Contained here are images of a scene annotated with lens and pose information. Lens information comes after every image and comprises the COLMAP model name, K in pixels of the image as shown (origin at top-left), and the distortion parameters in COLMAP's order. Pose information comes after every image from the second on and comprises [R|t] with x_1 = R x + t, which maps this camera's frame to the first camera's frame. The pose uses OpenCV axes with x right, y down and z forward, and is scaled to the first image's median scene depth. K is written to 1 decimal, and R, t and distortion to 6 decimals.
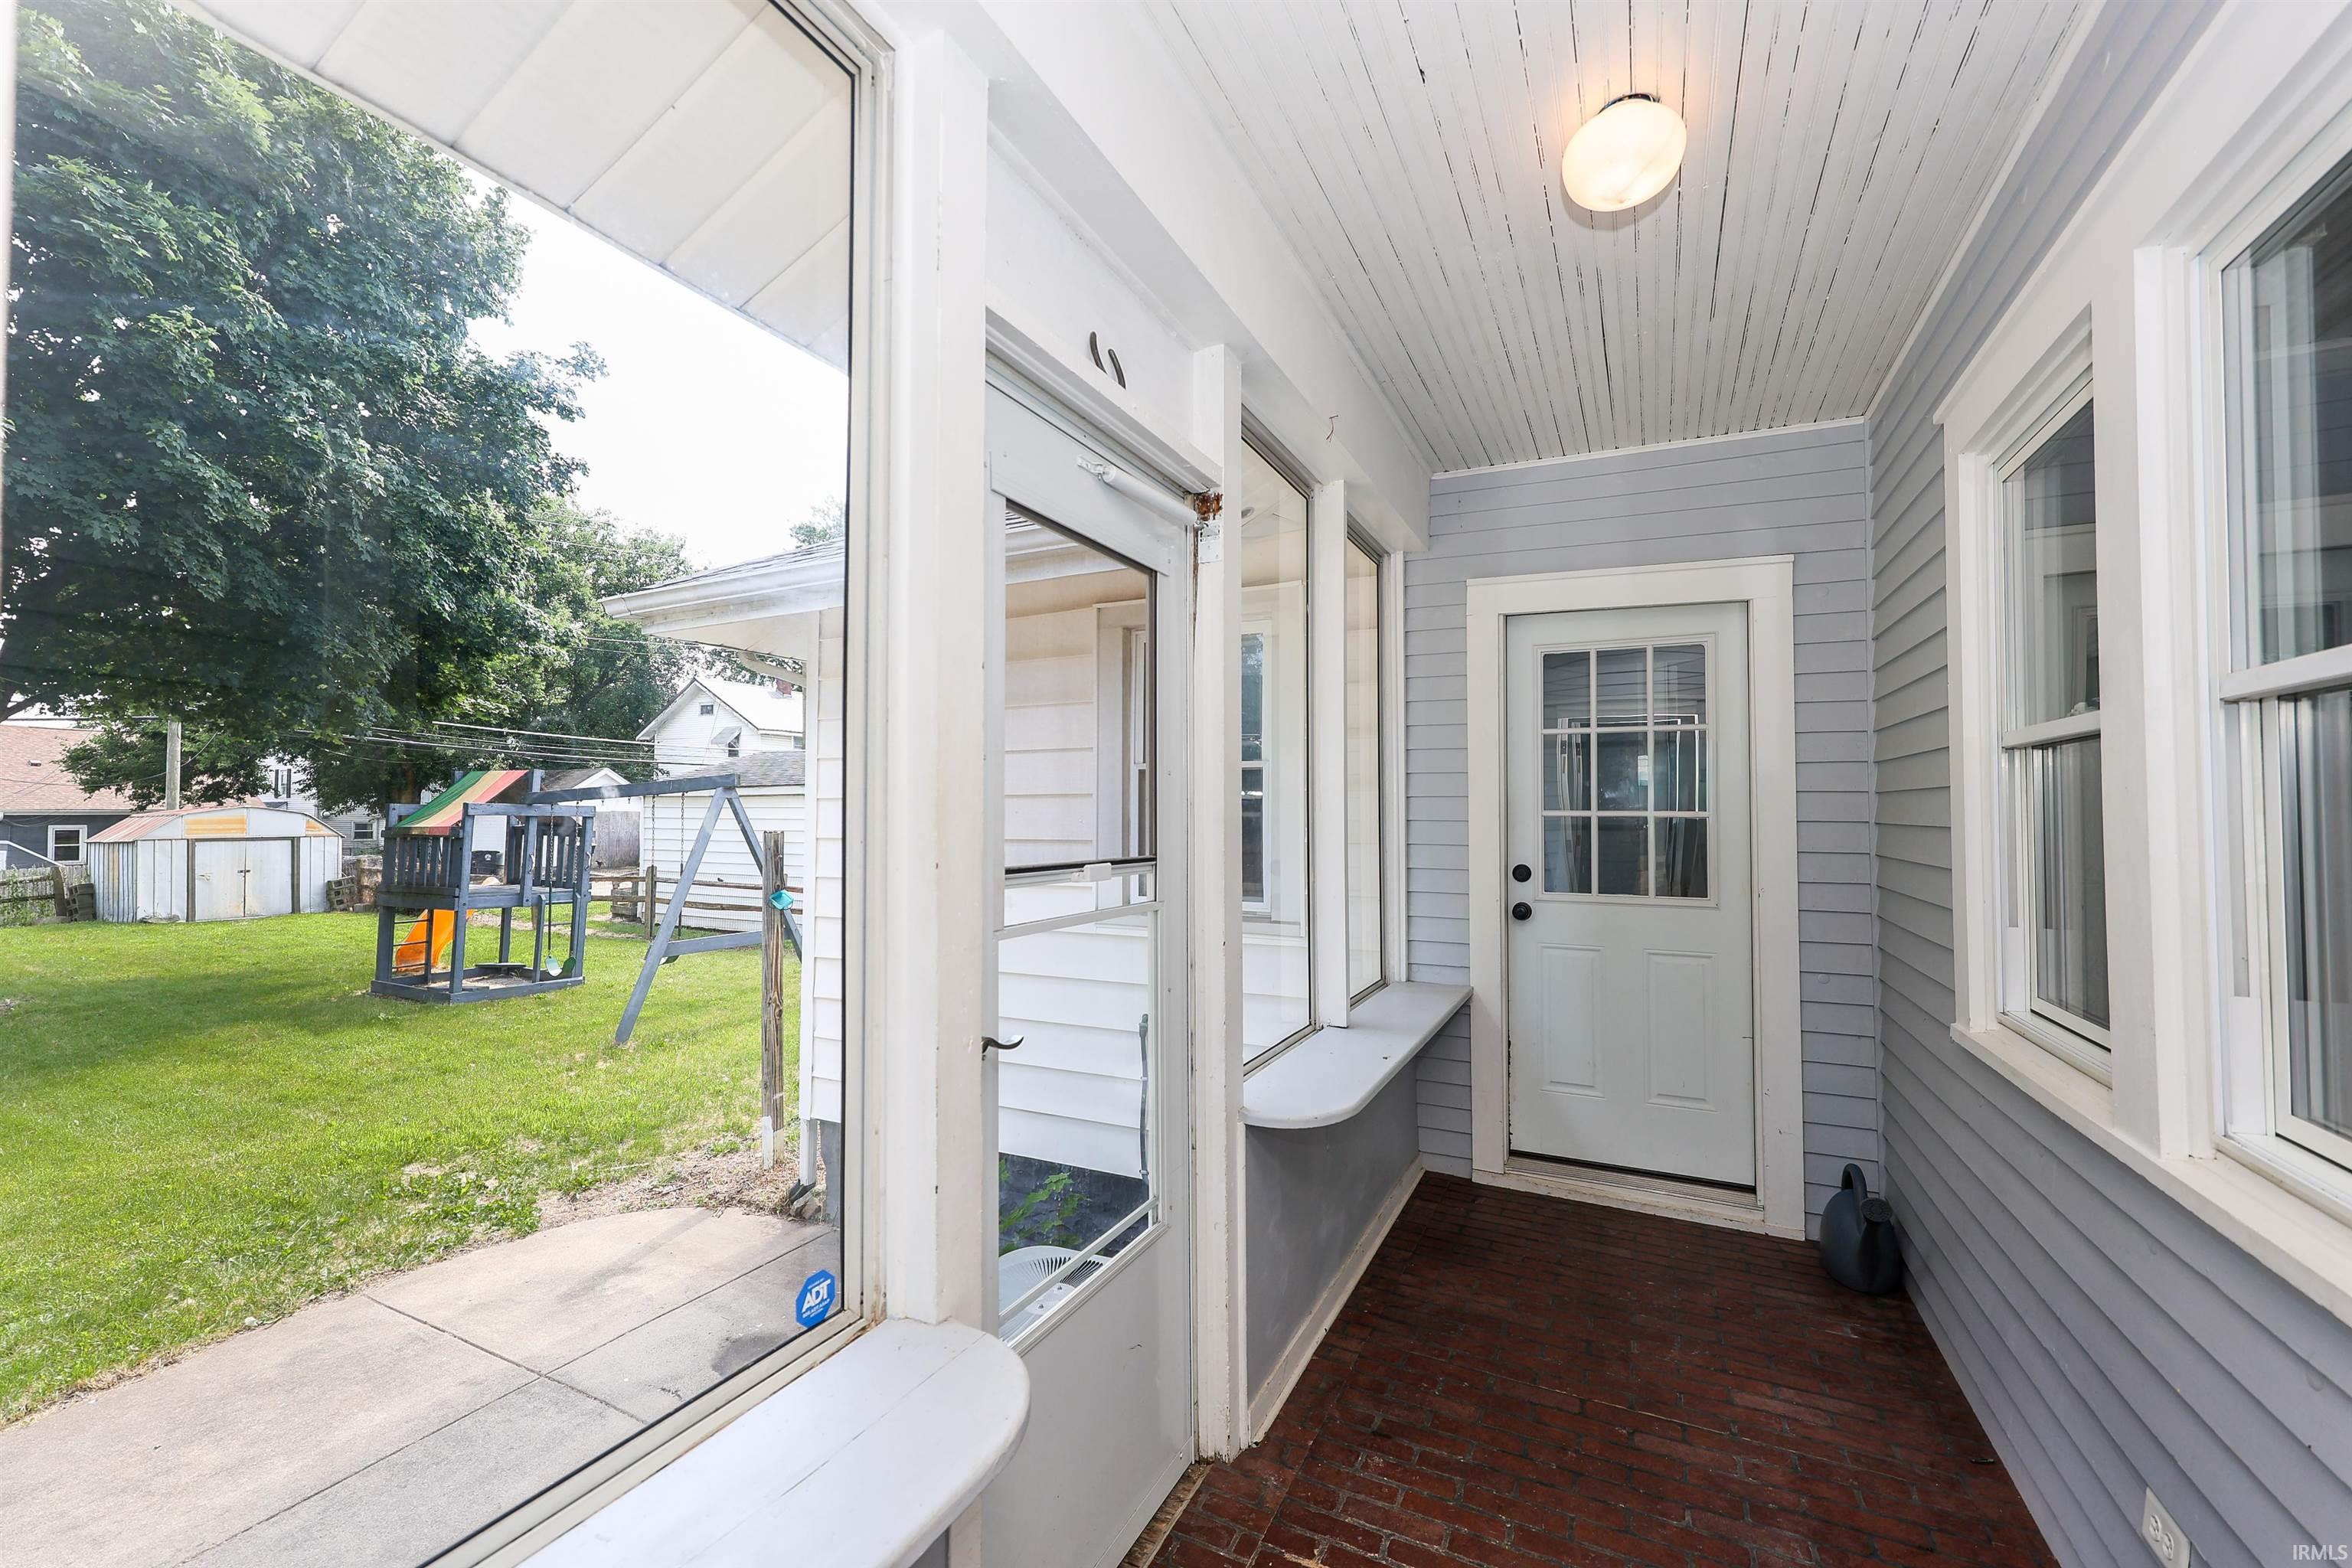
lens RADIAL K [[938.2, 0, 1176.0], [0, 938.2, 784.0], [0, 0, 1]] dist [-0.001141, -0.000172]
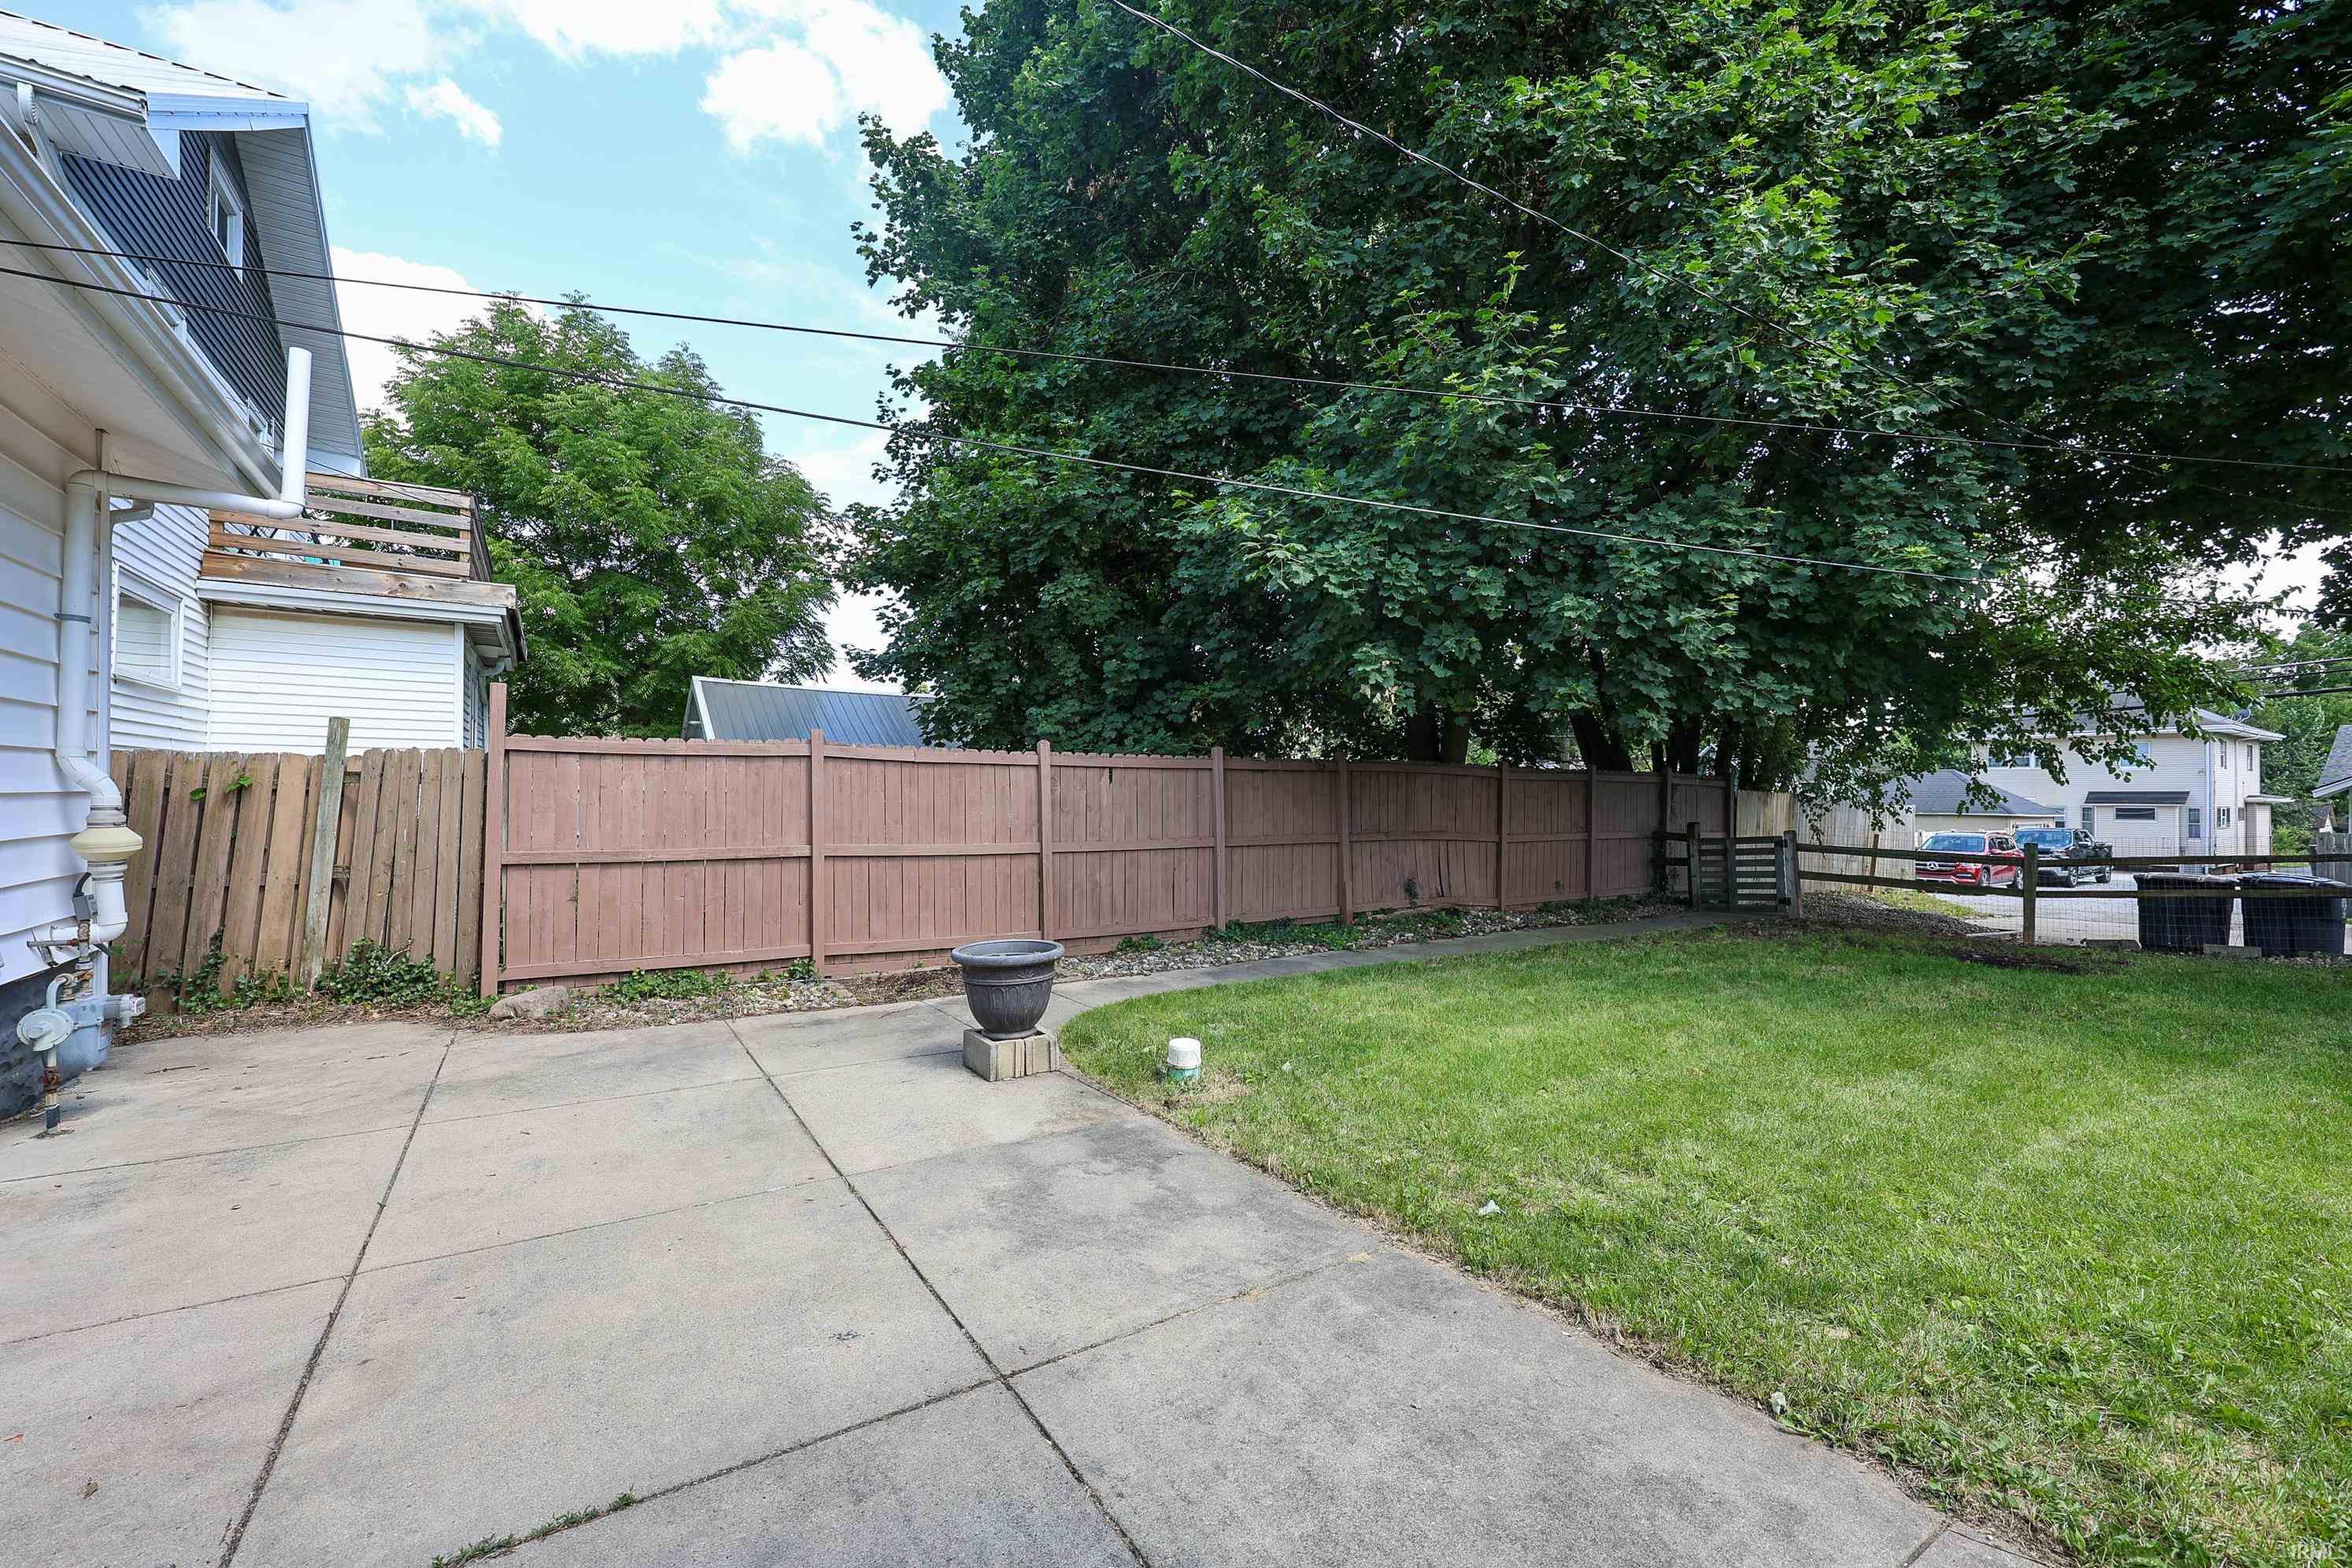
lens RADIAL K [[955.9, 0, 1178.5], [0, 955.9, 791.8], [0, 0, 1]] dist [0.000796, -0.000139]
pose [[-0.500451, -0.001823, -0.865763, -0.097828], [0.023494, 0.999601, -0.015686, 0.065616], [0.865446, -0.028190, -0.500209, 0.309202]]
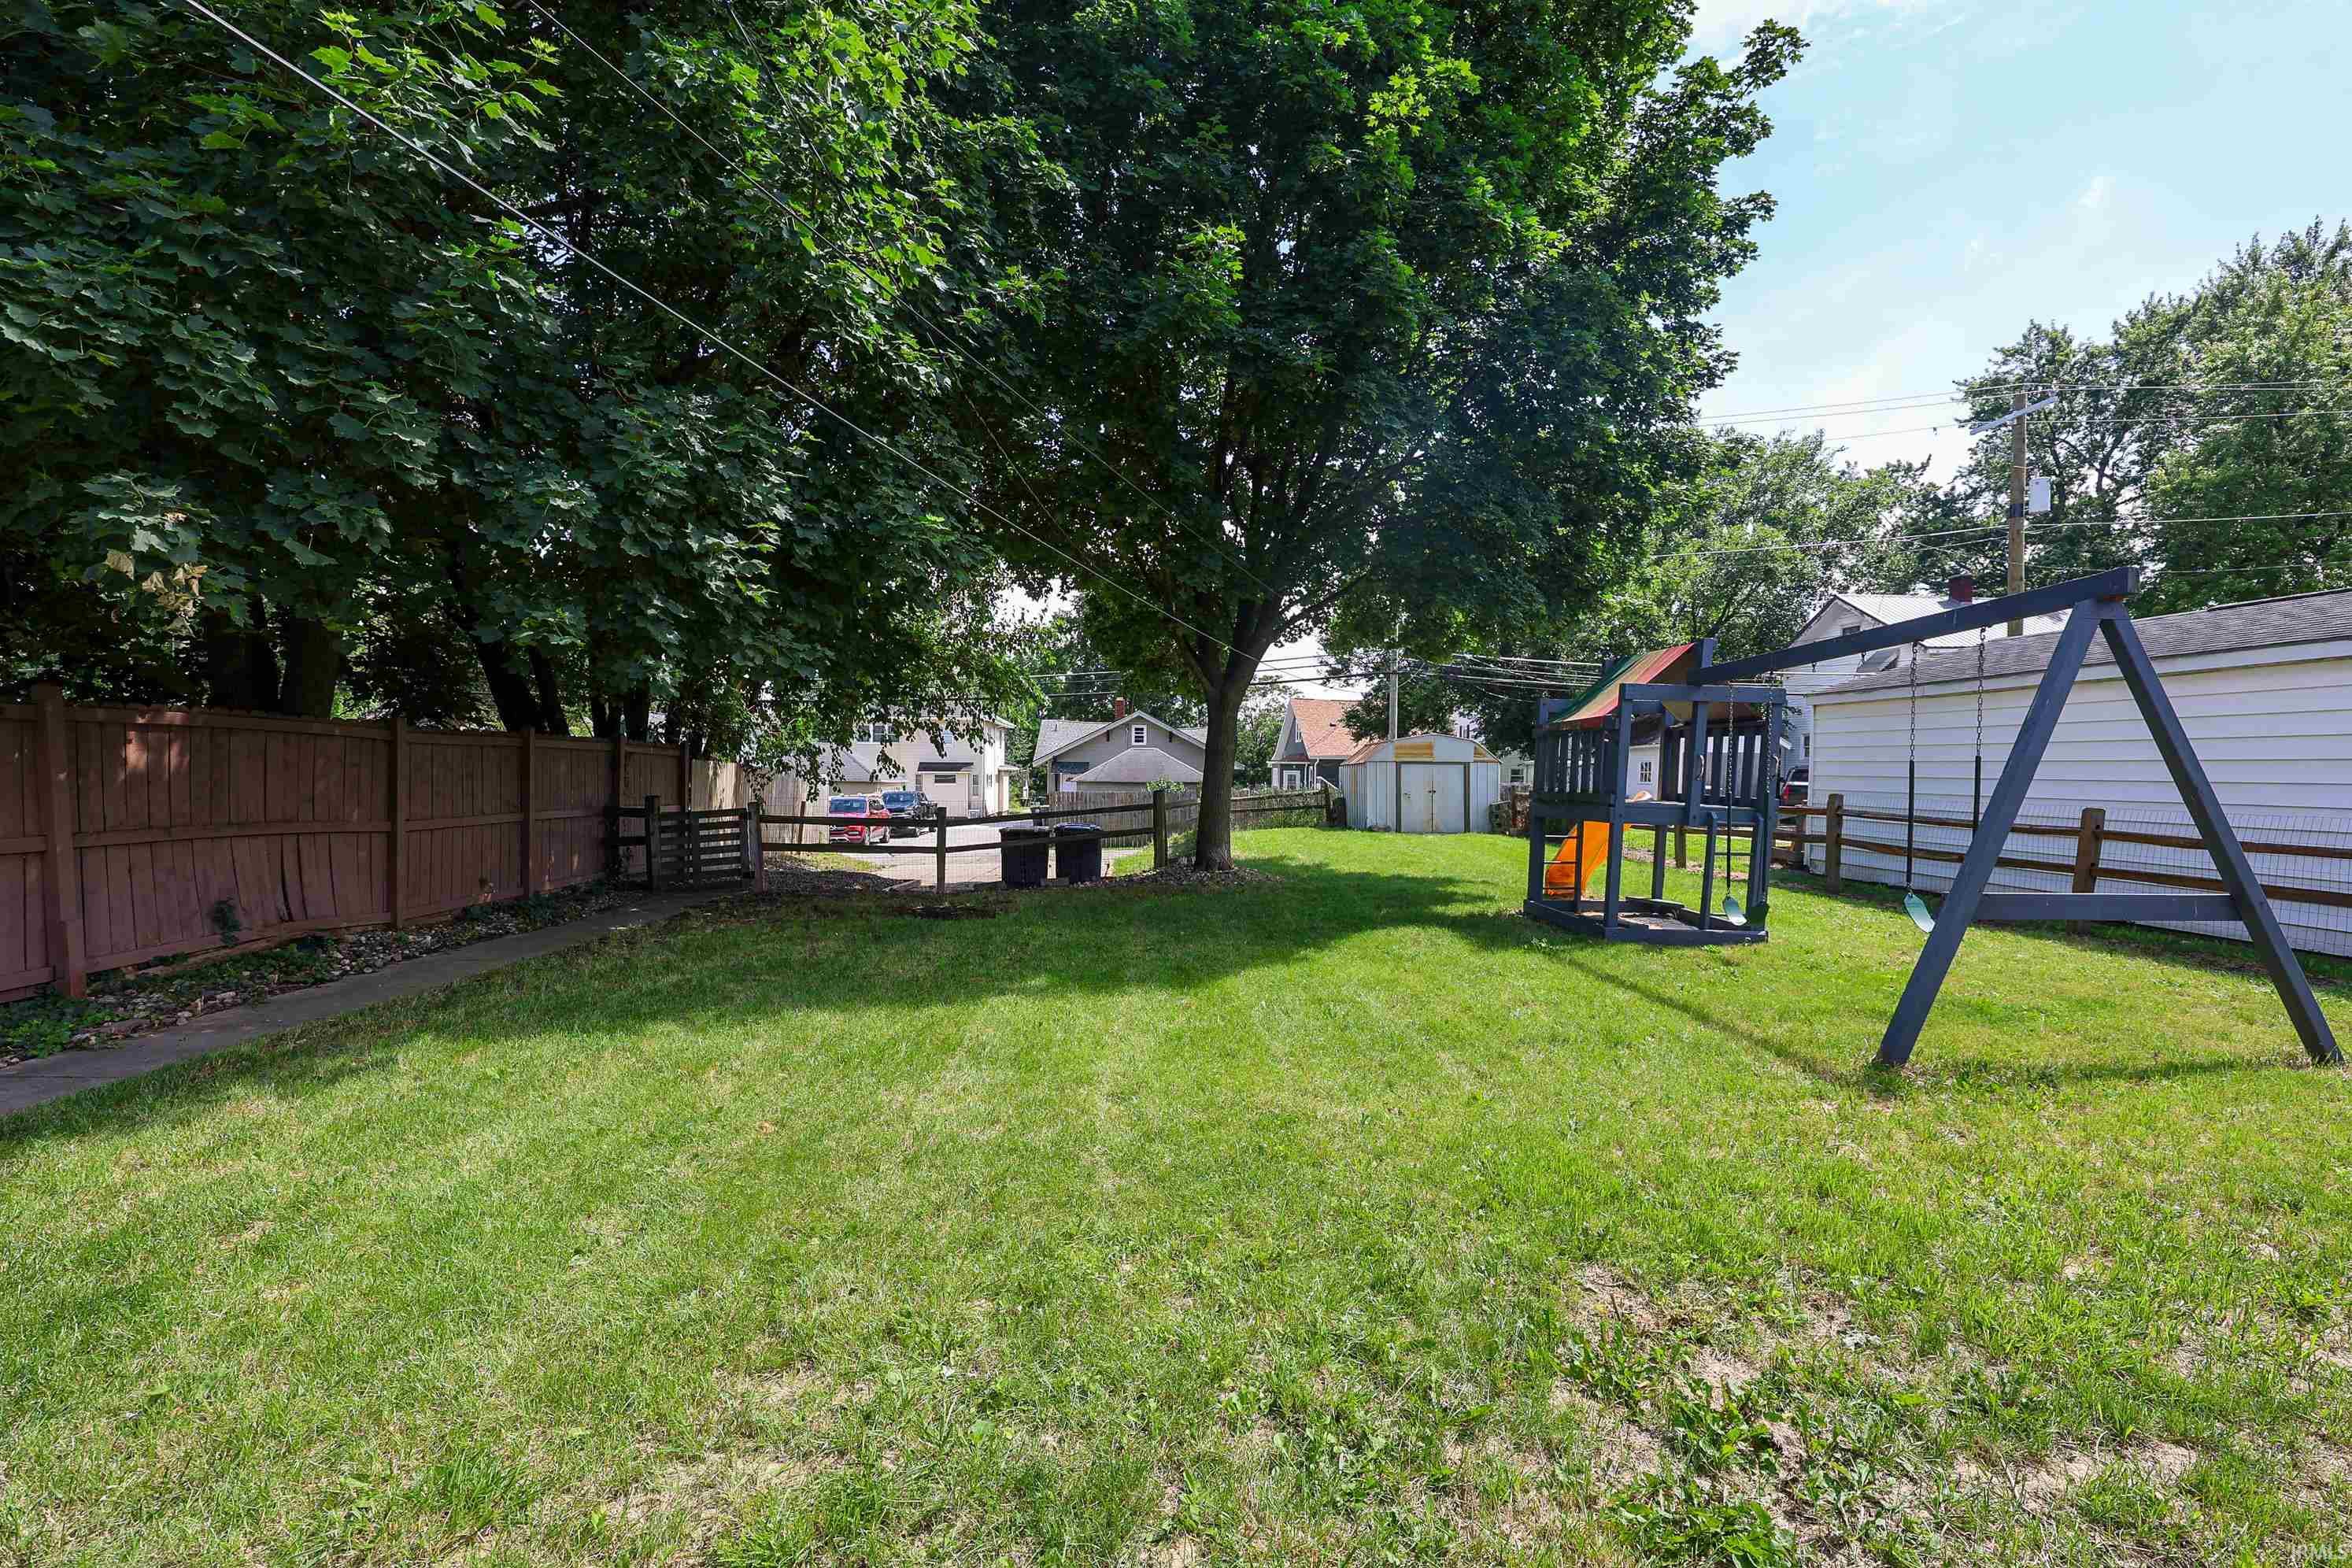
lens RADIAL K [[955.9, 0, 1178.5], [0, 955.9, 791.8], [0, 0, 1]] dist [0.000796, -0.000139]
pose [[0.492981, 0.026841, -0.869626, -0.223853], [0.017490, 0.999016, 0.040750, 0.062753], [0.869864, -0.035299, 0.492027, 0.260099]]
